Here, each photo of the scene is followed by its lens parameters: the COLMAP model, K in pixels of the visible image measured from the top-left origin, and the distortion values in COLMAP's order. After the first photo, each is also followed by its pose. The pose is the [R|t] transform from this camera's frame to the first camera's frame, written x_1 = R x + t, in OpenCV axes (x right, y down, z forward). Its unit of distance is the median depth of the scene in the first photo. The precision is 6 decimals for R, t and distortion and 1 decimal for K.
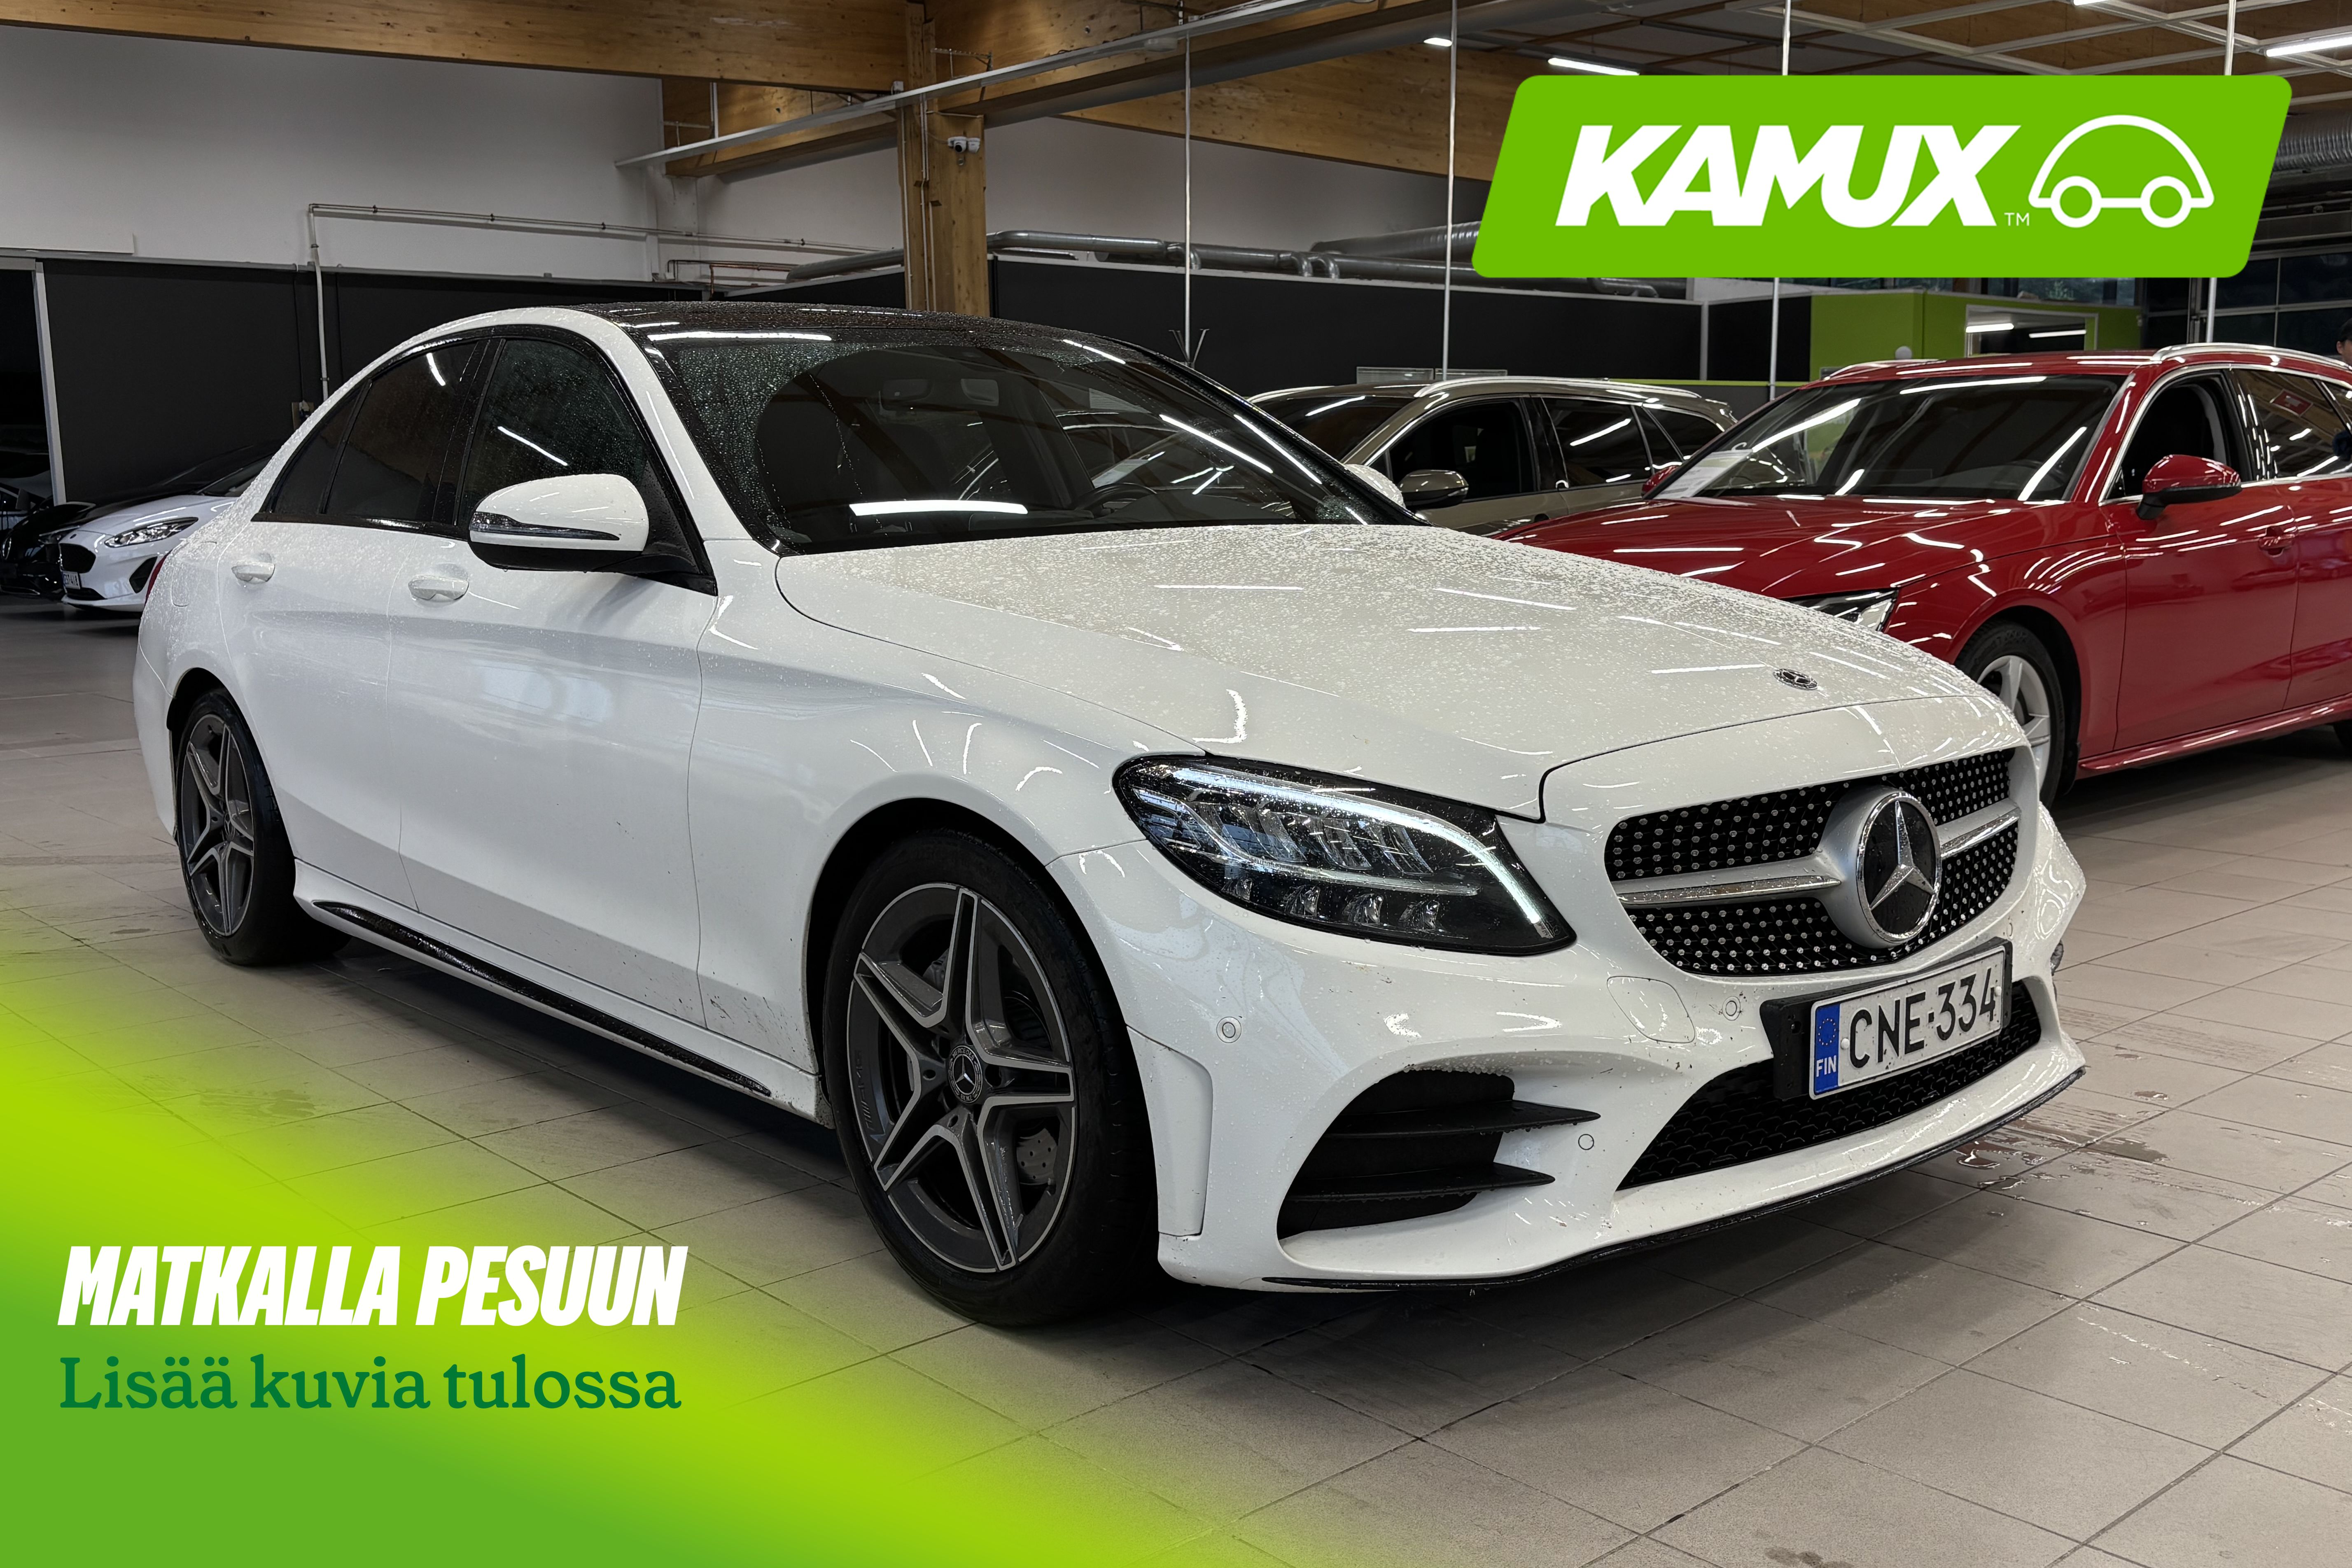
lens RADIAL K [[2152.5, 0, 1176.0], [0, 2152.5, 784.0], [0, 0, 1]] dist [0.074859, -0.006384]
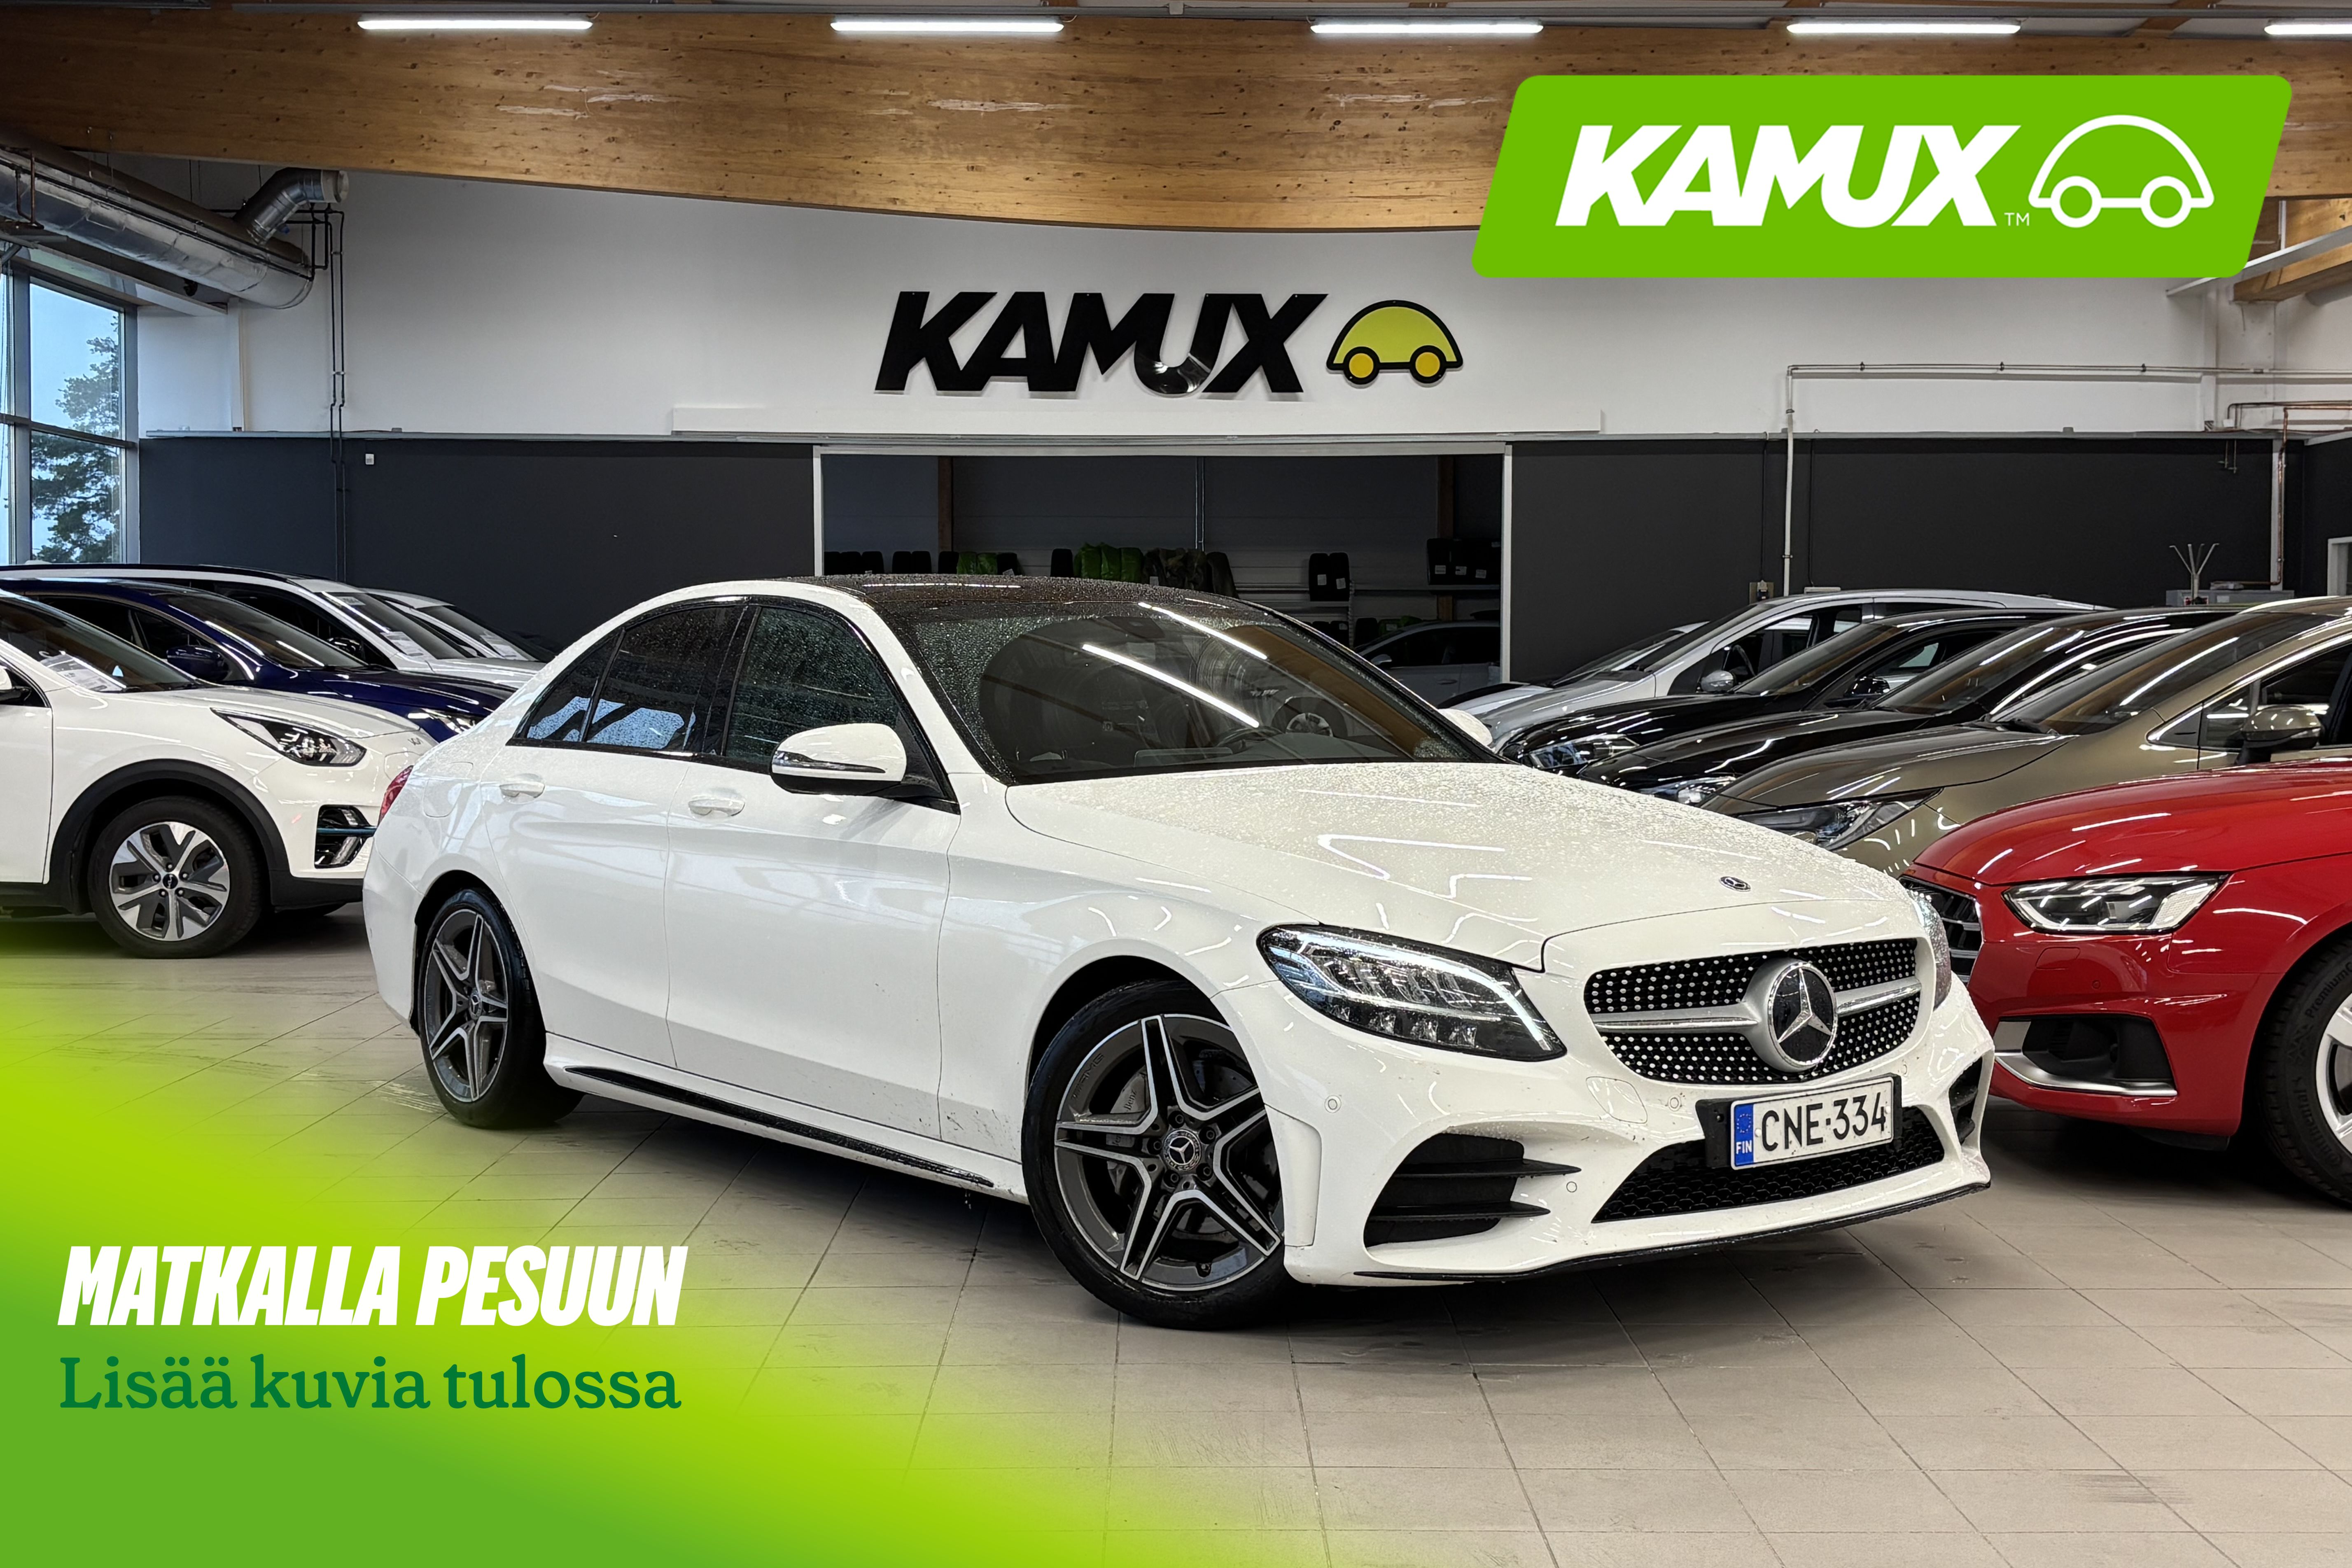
lens RADIAL K [[2837.6, 0, 1176.0], [0, 2837.6, 784.0], [0, 0, 1]] dist [0.135141, 0.001134]
pose [[0.999042, 0.011656, -0.042187, -0.002941], [-0.015672, 0.995242, -0.096165, 0.076222], [0.040866, 0.096734, 0.994471, -0.926421]]
